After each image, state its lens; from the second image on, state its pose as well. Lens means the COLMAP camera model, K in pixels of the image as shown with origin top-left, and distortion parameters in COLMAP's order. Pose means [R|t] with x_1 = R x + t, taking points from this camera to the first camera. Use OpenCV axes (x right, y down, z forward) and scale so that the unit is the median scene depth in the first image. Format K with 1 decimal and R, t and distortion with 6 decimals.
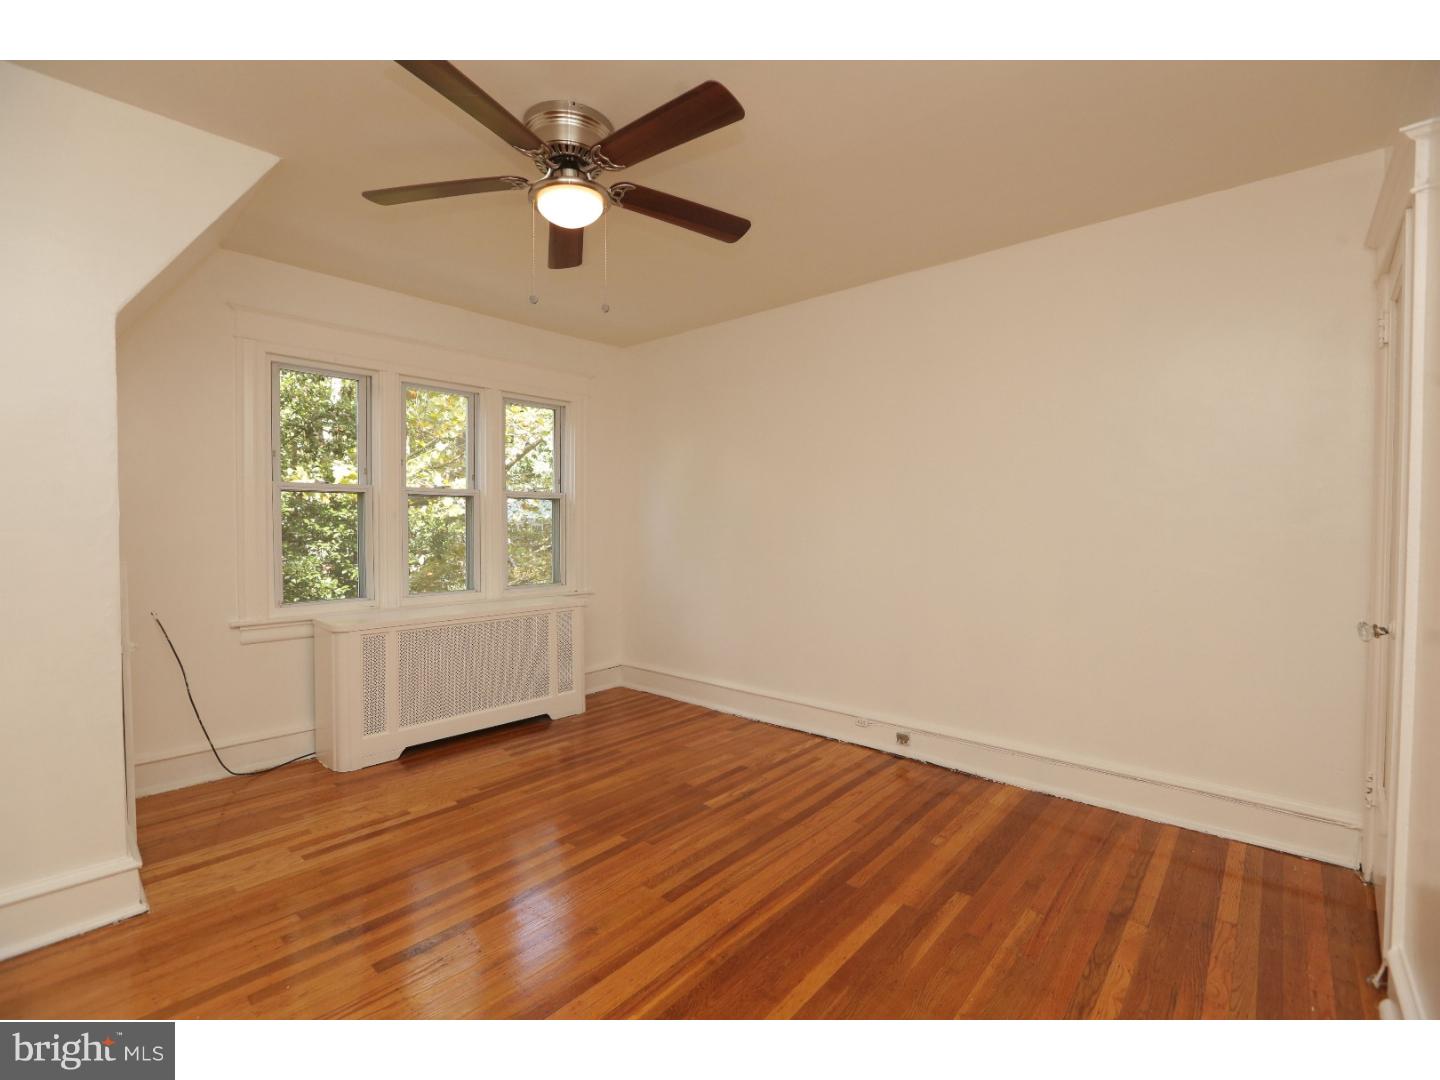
lens RADIAL K [[651.0, 0, 724.2], [0, 651.0, 536.6], [0, 0, 1]] dist [-0.038735, 0.007420]
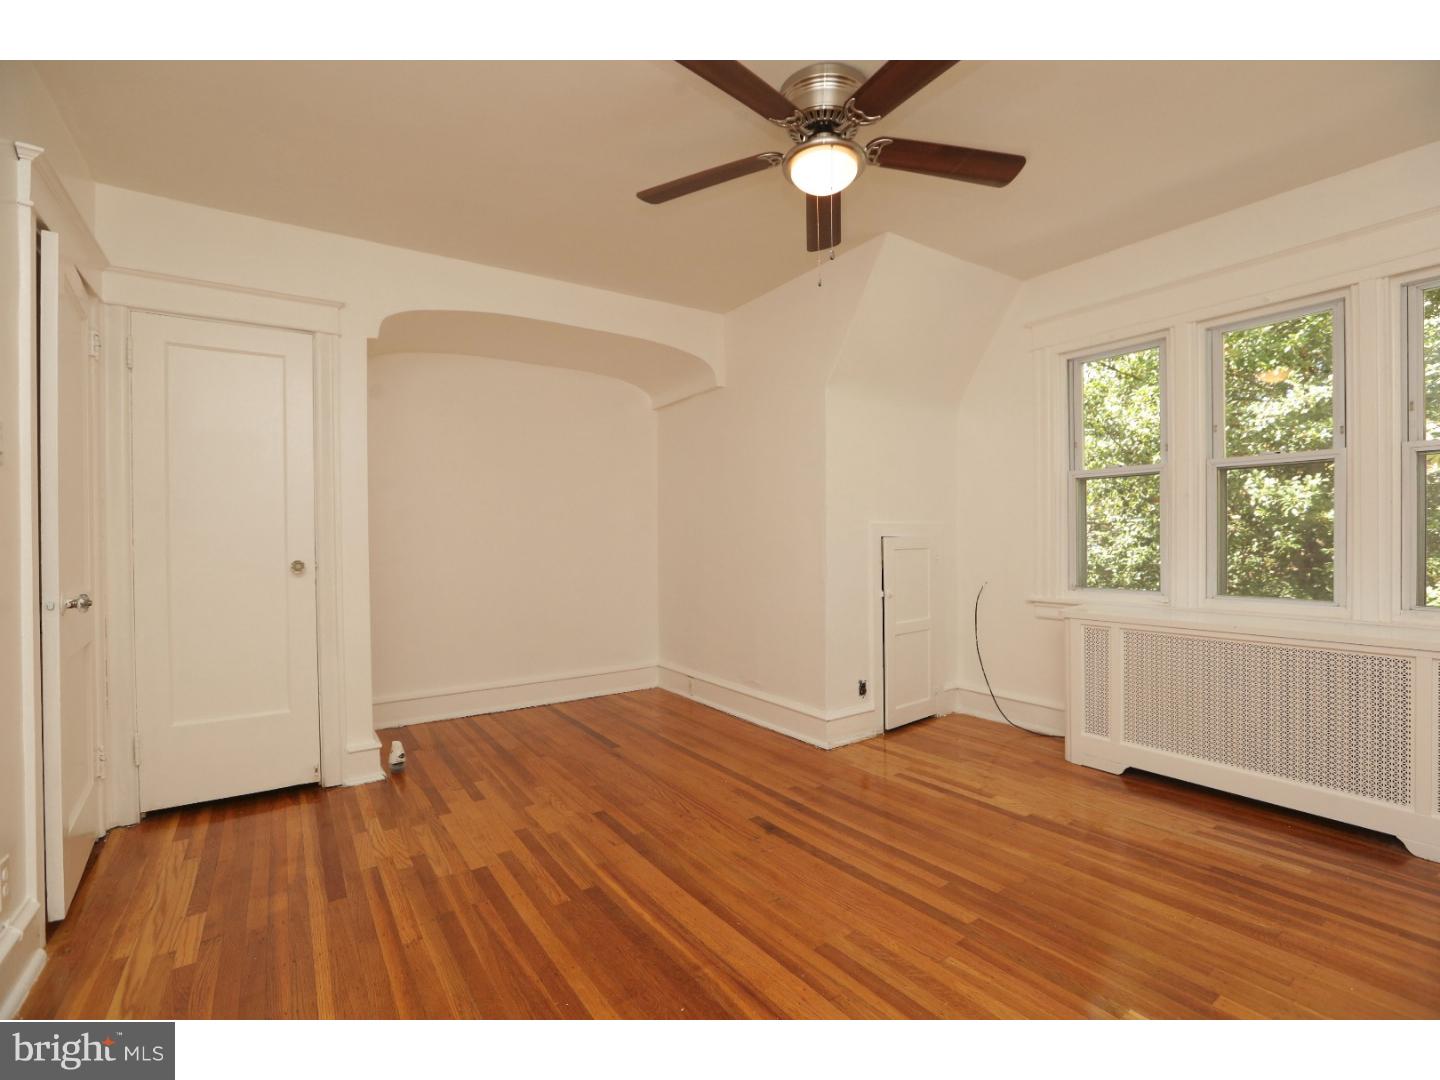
lens RADIAL K [[651.0, 0, 723.4], [0, 651.0, 544.8], [0, 0, 1]] dist [-0.038735, 0.007420]
pose [[-0.248389, 0.007268, -0.968633, 0.495062], [-0.010236, 0.999896, 0.010127, 0.031561], [0.968606, 0.012430, -0.248289, 0.733677]]
